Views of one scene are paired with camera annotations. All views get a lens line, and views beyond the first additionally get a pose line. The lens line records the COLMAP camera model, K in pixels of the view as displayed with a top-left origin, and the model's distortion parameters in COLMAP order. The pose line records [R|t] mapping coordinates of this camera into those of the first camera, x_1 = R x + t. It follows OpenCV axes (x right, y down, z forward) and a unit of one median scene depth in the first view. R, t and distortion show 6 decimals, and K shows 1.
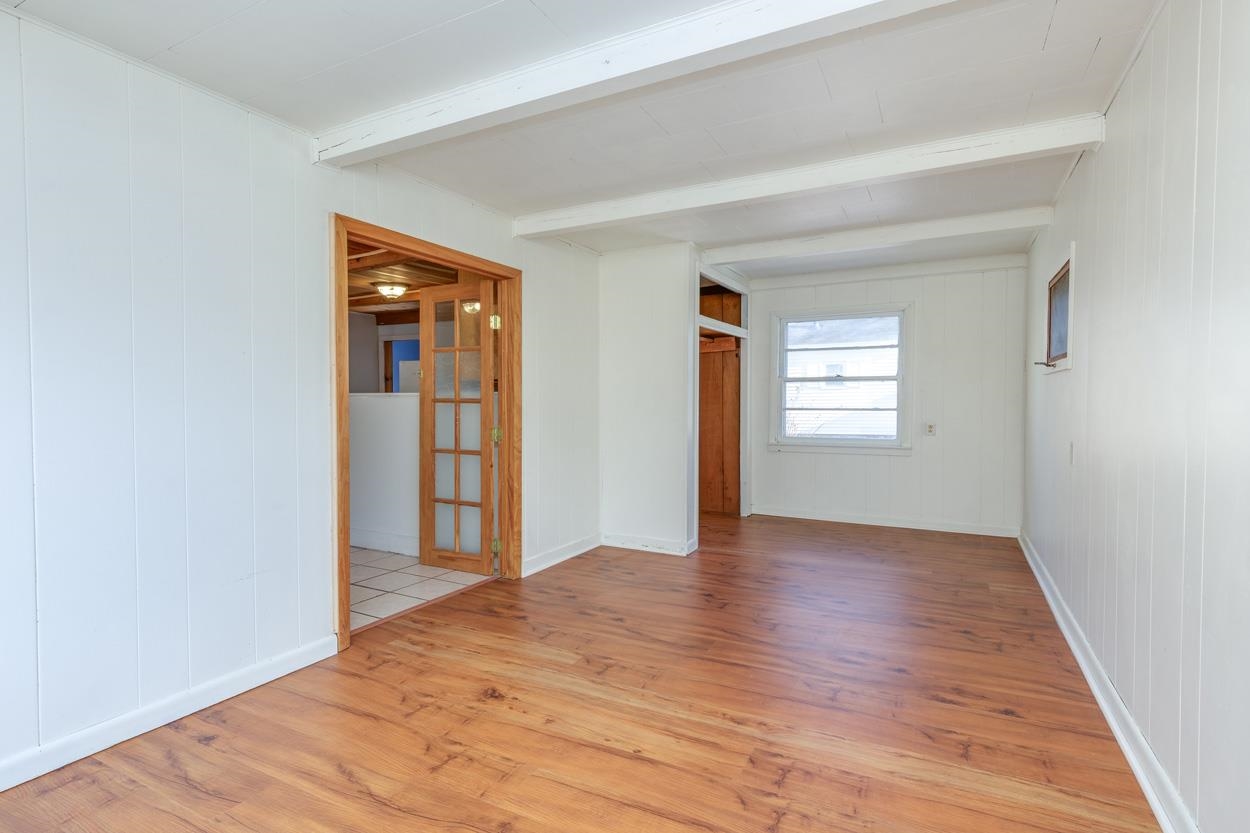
lens RADIAL K [[566.0, 0, 636.6], [0, 566.0, 409.8], [0, 0, 1]] dist [0.008797, -0.002388]
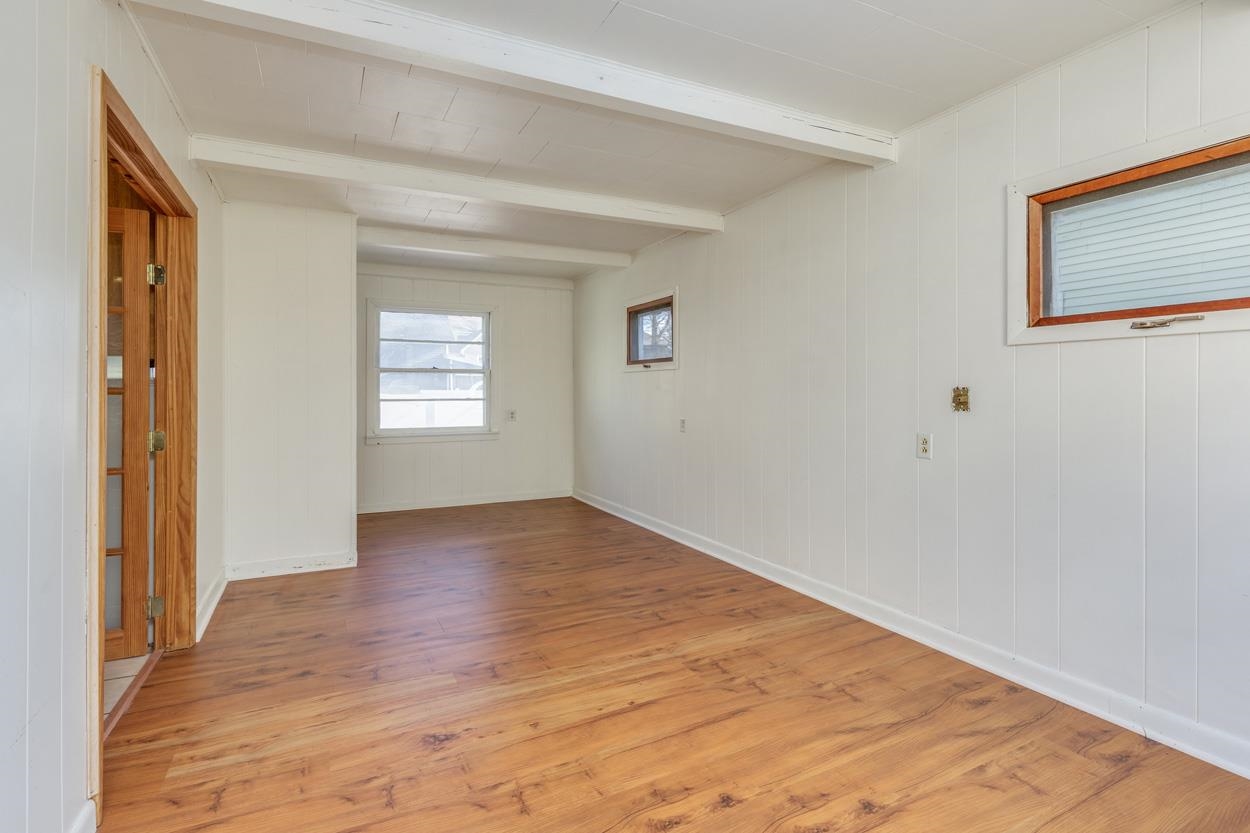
lens RADIAL K [[566.0, 0, 611.8], [0, 566.0, 387.4], [0, 0, 1]] dist [0.008797, -0.002388]
pose [[0.633781, 0.005237, 0.773495, -0.663897], [0.014765, 0.999713, -0.018866, 0.002165], [-0.773372, 0.023378, 0.633522, 0.232220]]
